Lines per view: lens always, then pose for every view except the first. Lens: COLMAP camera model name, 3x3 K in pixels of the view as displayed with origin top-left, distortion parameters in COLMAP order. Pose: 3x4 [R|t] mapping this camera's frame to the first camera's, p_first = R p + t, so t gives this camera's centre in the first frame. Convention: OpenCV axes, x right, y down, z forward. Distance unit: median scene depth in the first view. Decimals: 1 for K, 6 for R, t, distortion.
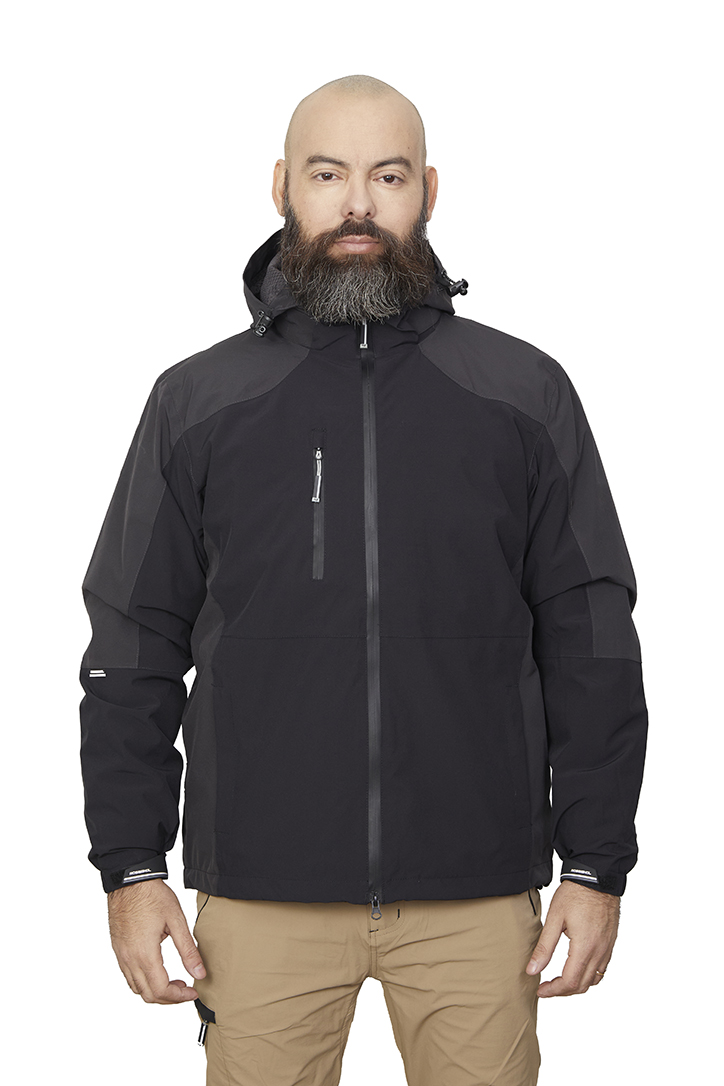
lens RADIAL K [[2578.0, 0, 368.1], [0, 2578.0, 546.9], [0, 0, 1]] dist [0.210882, 0.000000]
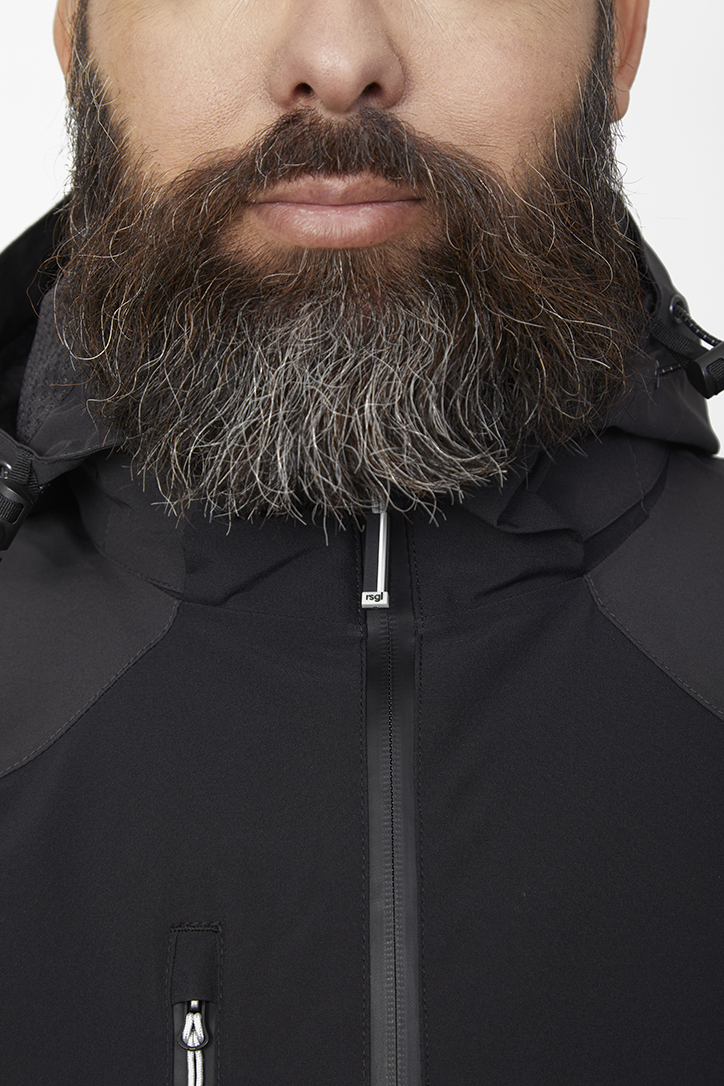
lens RADIAL K [[2930.5, 0, 358.0], [0, 2930.5, 543.1], [0, 0, 1]] dist [-0.080640, 0.000000]
pose [[0.996779, -0.008906, -0.079699, 0.020694], [0.008784, 0.999960, -0.001891, -0.083386], [0.079713, 0.001185, 0.996817, 0.711133]]
